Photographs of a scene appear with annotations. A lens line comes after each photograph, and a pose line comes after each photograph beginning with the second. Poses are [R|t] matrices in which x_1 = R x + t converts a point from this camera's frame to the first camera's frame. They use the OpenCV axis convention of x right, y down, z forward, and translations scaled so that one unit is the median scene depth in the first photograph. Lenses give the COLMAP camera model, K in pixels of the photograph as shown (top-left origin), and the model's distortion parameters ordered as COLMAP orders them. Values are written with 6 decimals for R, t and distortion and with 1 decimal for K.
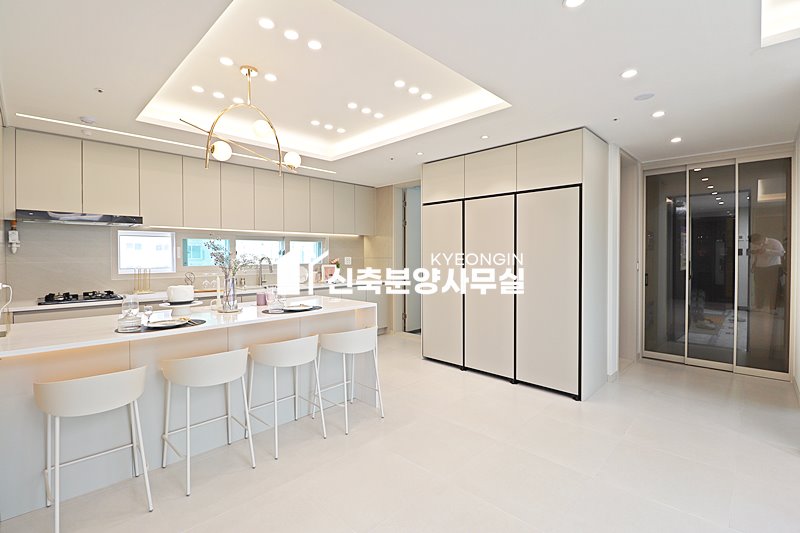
lens RADIAL K [[368.8, 0, 412.0], [0, 368.8, 262.7], [0, 0, 1]] dist [-0.001950, -0.000492]
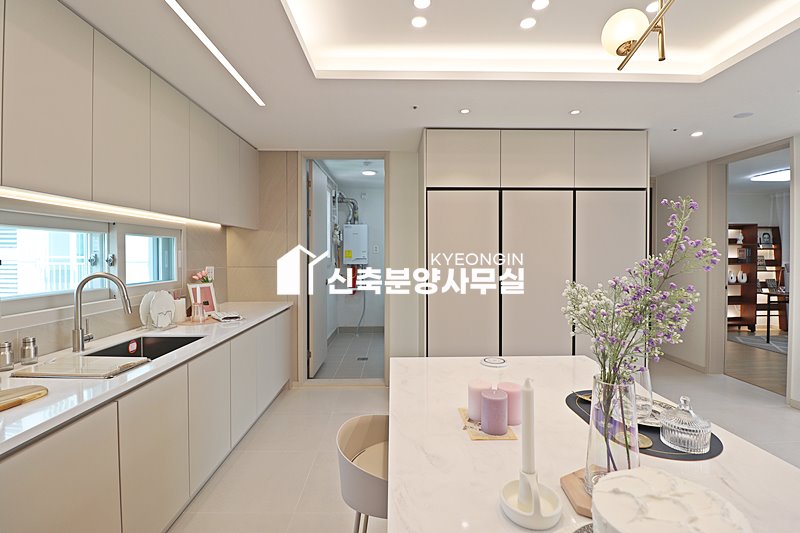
lens RADIAL K [[369.3, 0, 400.8], [0, 369.3, 257.4], [0, 0, 1]] dist [-0.000561, -0.013098]
pose [[0.711565, -0.005815, 0.702596, -0.415058], [0.012242, 0.999917, -0.004121, -0.026191], [-0.702513, 0.011534, 0.711577, 0.486384]]
